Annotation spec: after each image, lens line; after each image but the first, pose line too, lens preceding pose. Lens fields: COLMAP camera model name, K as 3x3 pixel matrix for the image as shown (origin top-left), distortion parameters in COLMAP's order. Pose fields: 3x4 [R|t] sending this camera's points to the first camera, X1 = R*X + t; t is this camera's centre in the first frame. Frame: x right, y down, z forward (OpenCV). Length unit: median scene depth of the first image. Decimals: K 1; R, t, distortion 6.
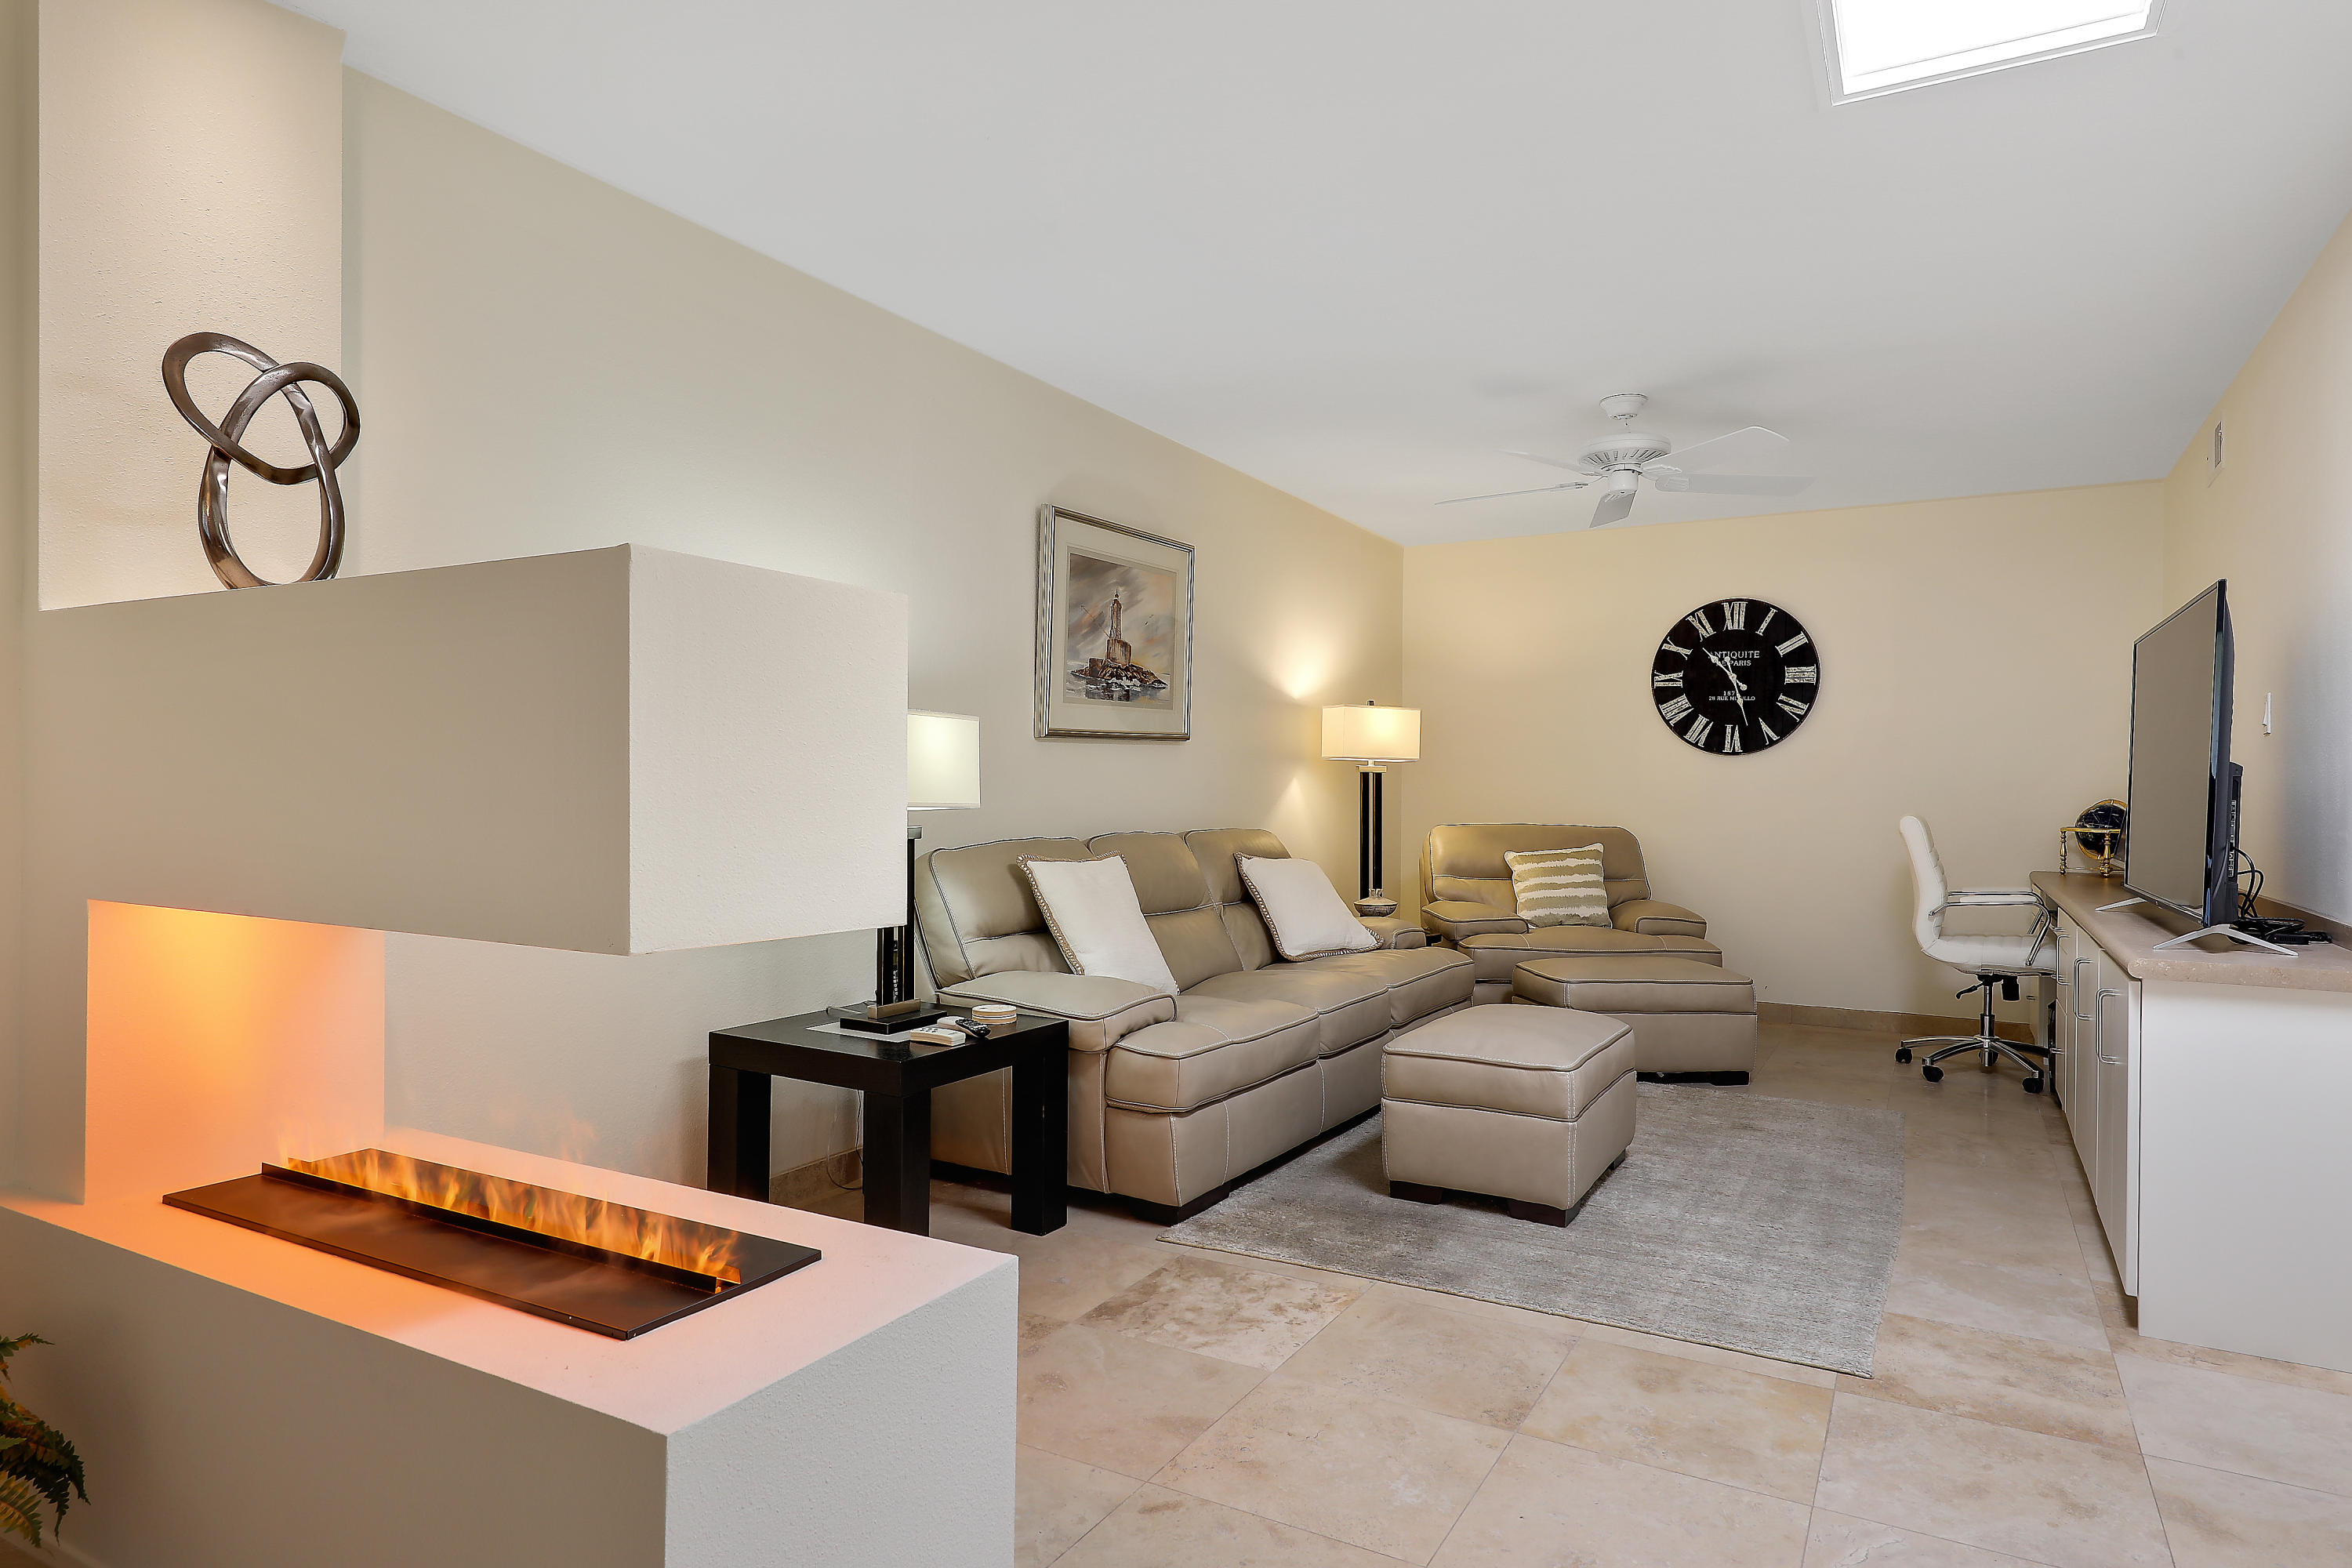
lens RADIAL K [[1379.3, 0, 1152.0], [0, 1379.3, 796.7], [0, 0, 1]] dist [0.004490, -0.000580]
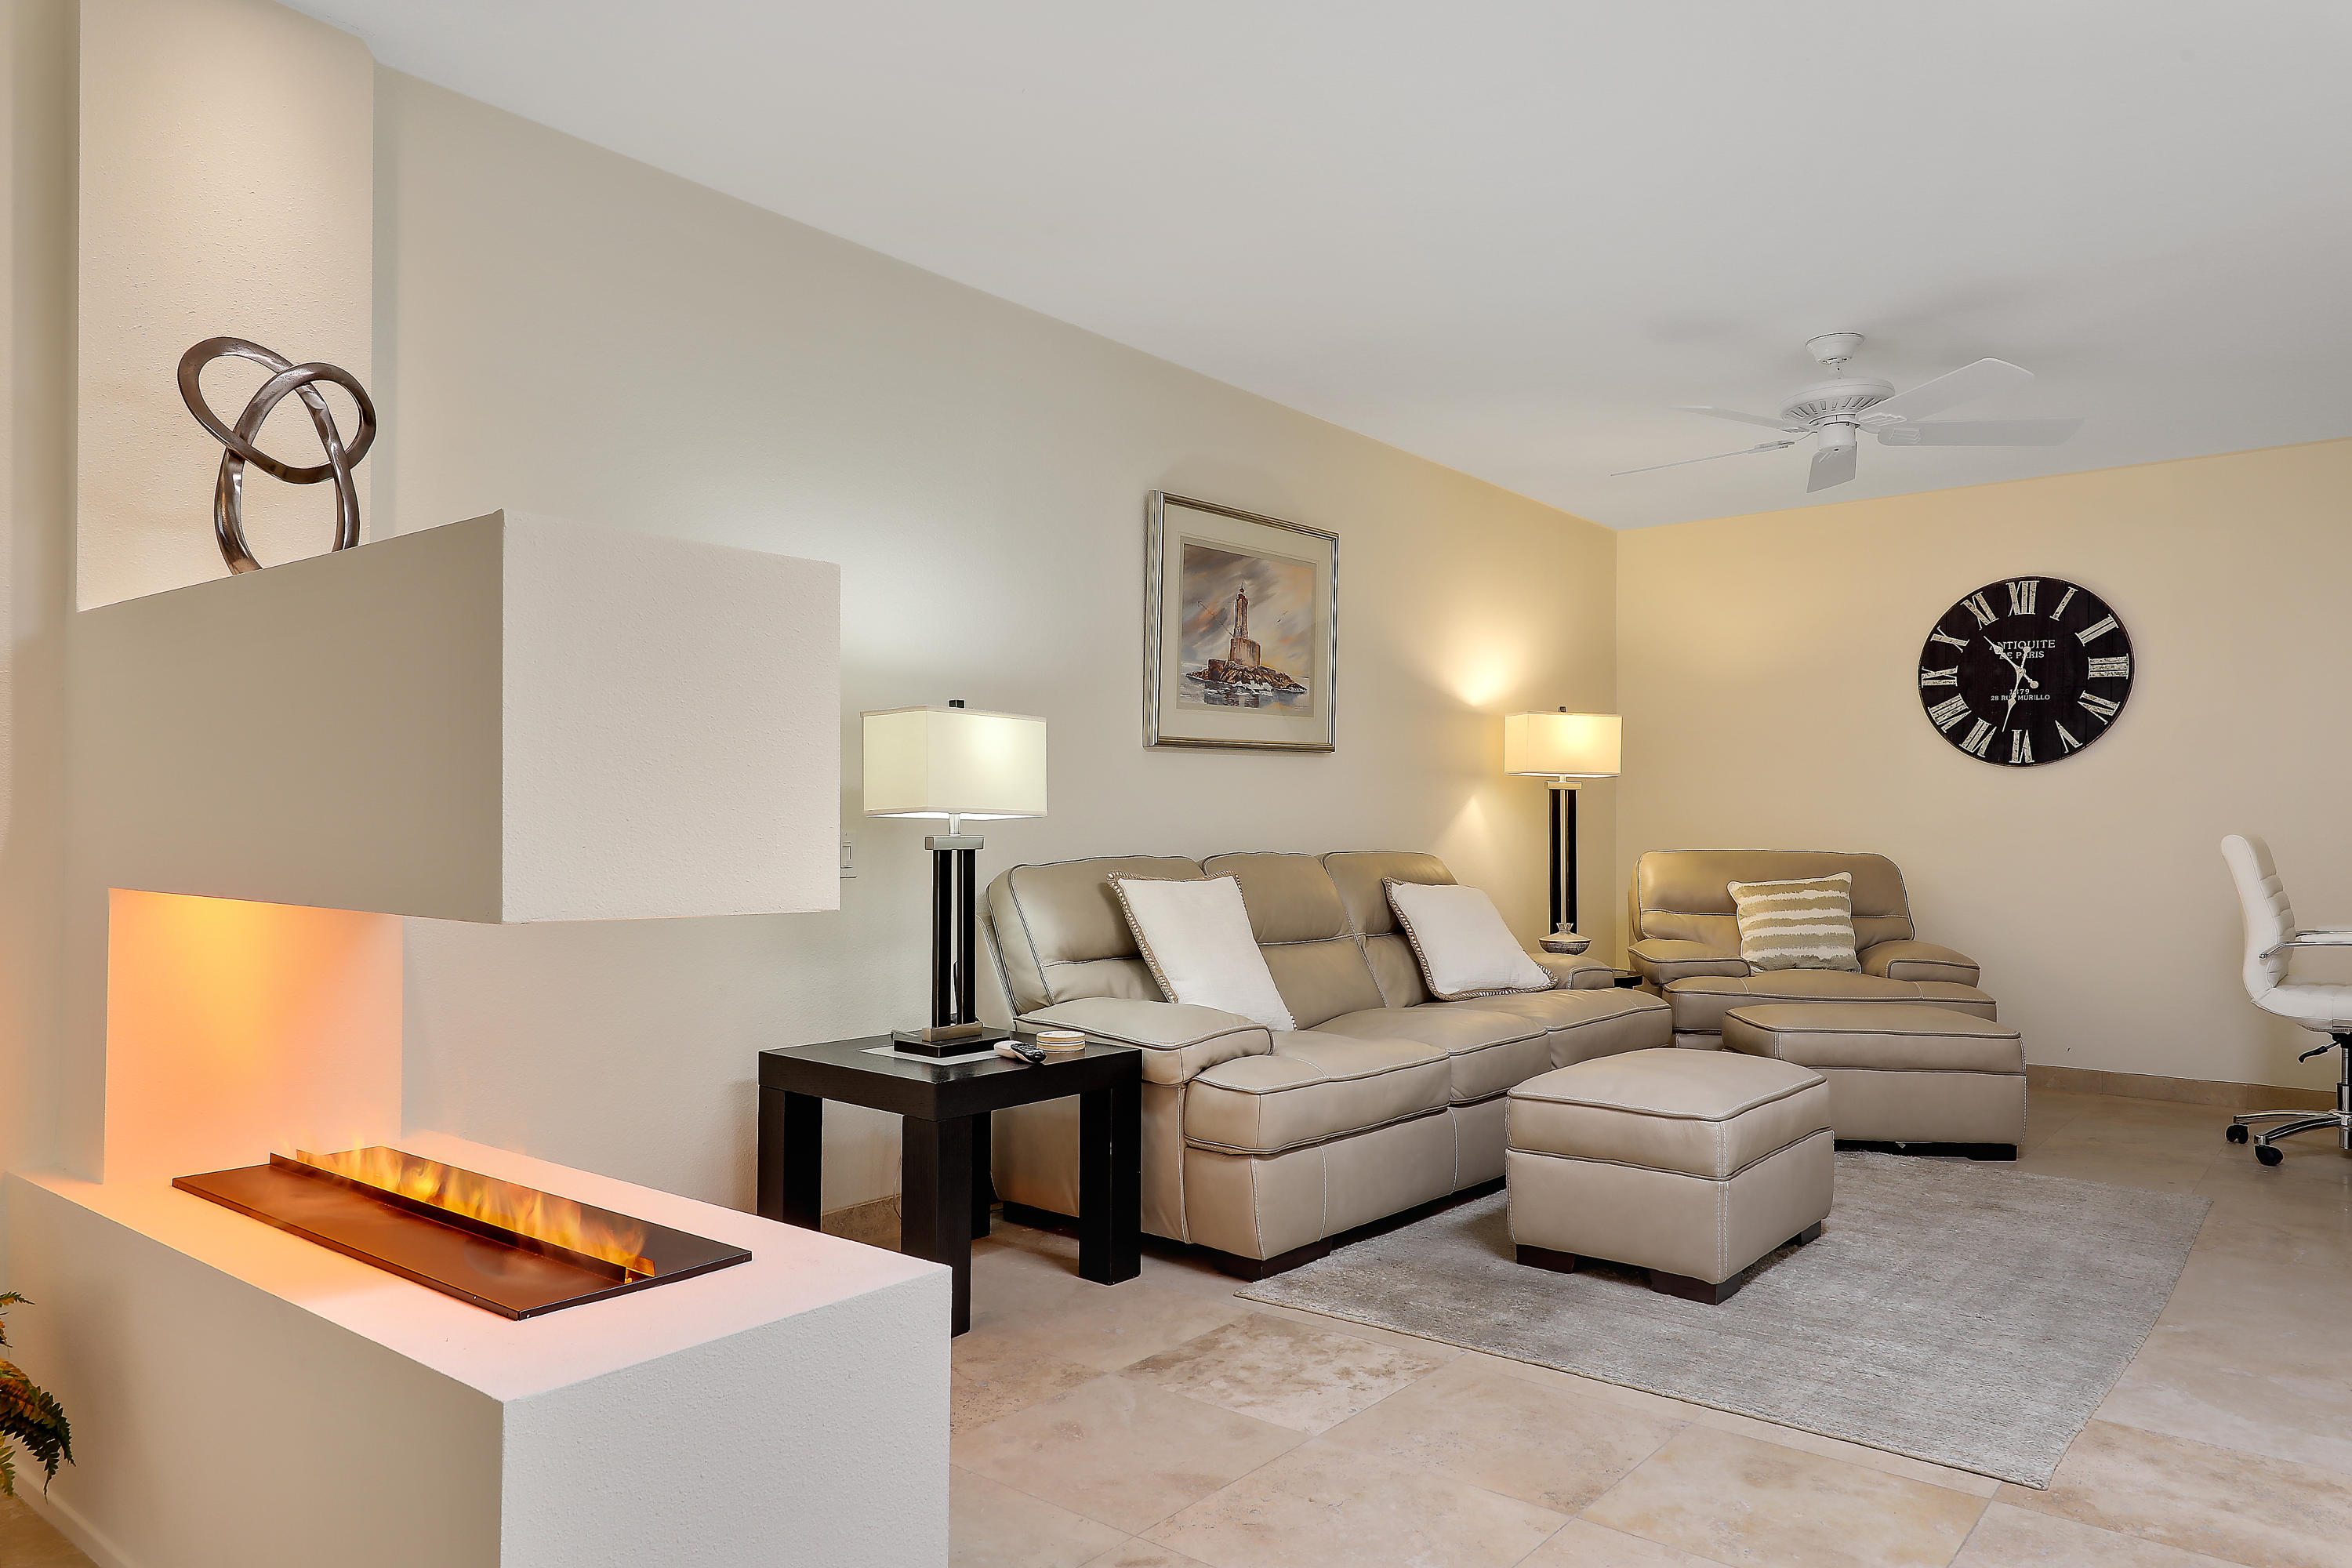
lens RADIAL K [[1548.6, 0, 1127.8], [0, 1548.6, 815.1], [0, 0, 1]] dist [0.009414, -0.002893]
pose [[0.985572, -0.004806, -0.169191, 0.066838], [0.002426, 0.999895, -0.014272, 0.014319], [0.169242, 0.013655, 0.985480, -0.005943]]
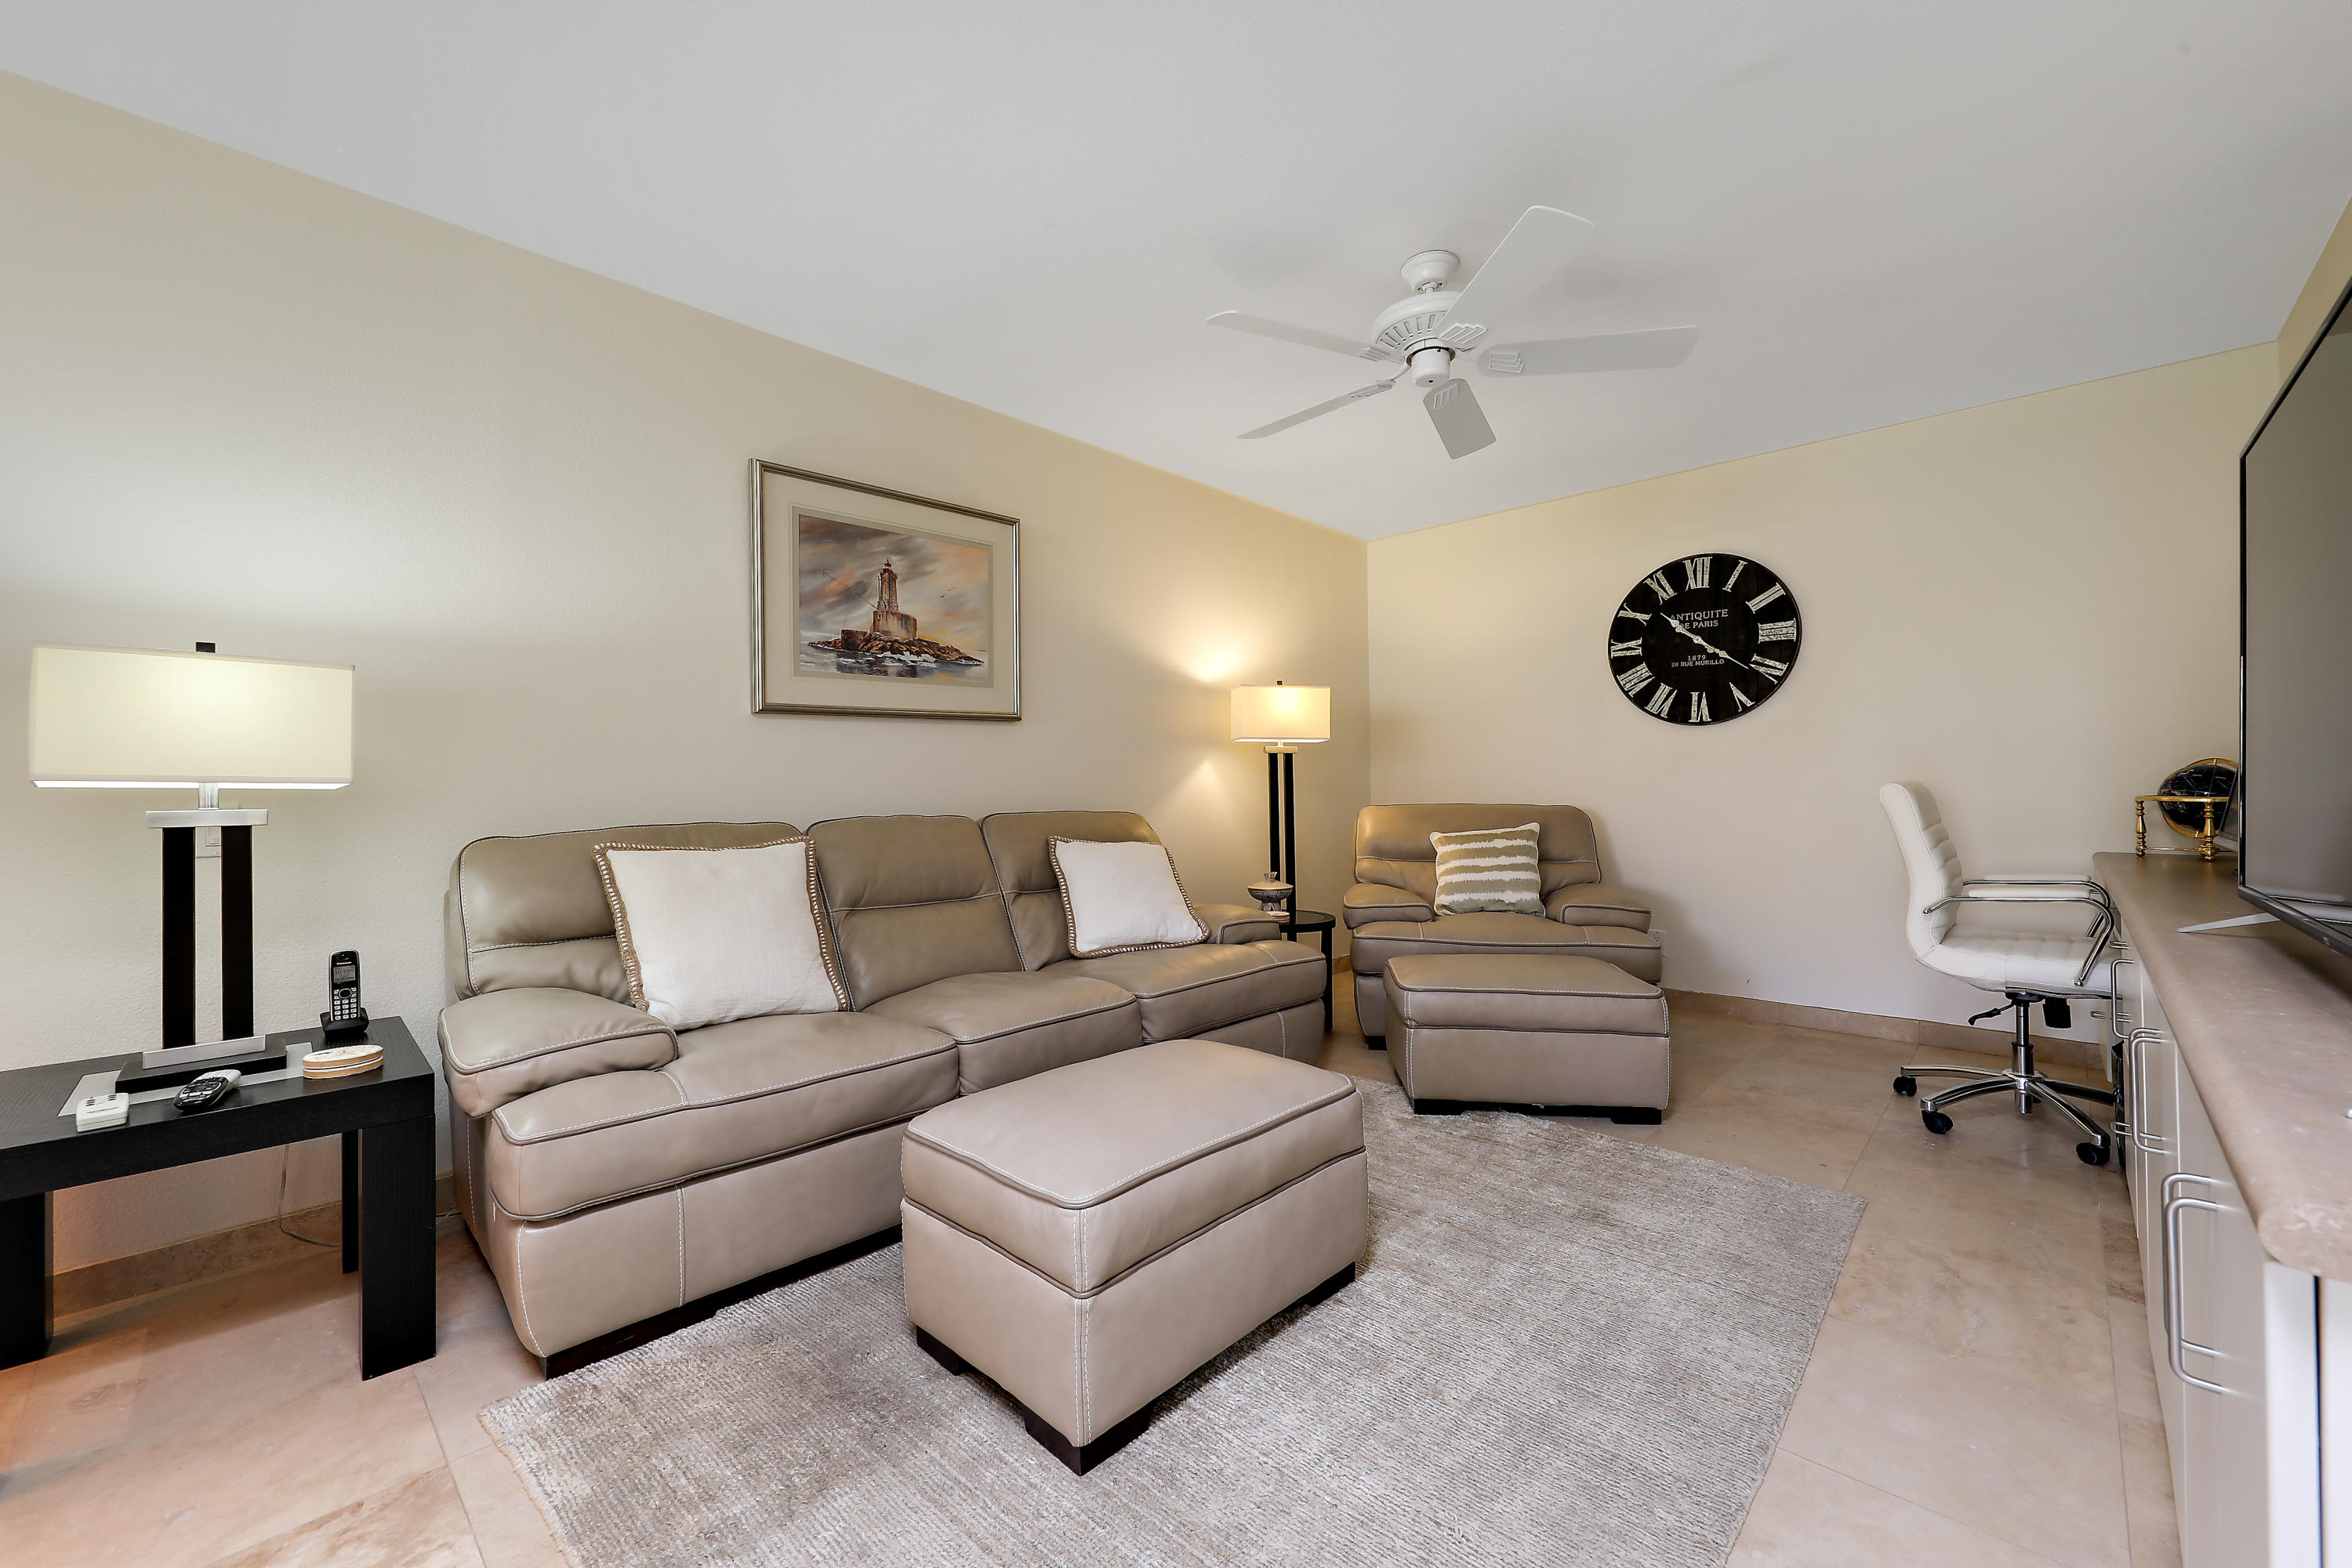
lens RADIAL K [[954.1, 0, 1127.8], [0, 954.1, 775.7], [0, 0, 1]] dist [0.008202, -0.005805]
pose [[0.969575, -0.021920, -0.243812, 0.270705], [0.017056, 0.999612, -0.022043, 0.014423], [0.244200, 0.017214, 0.969572, 0.384297]]
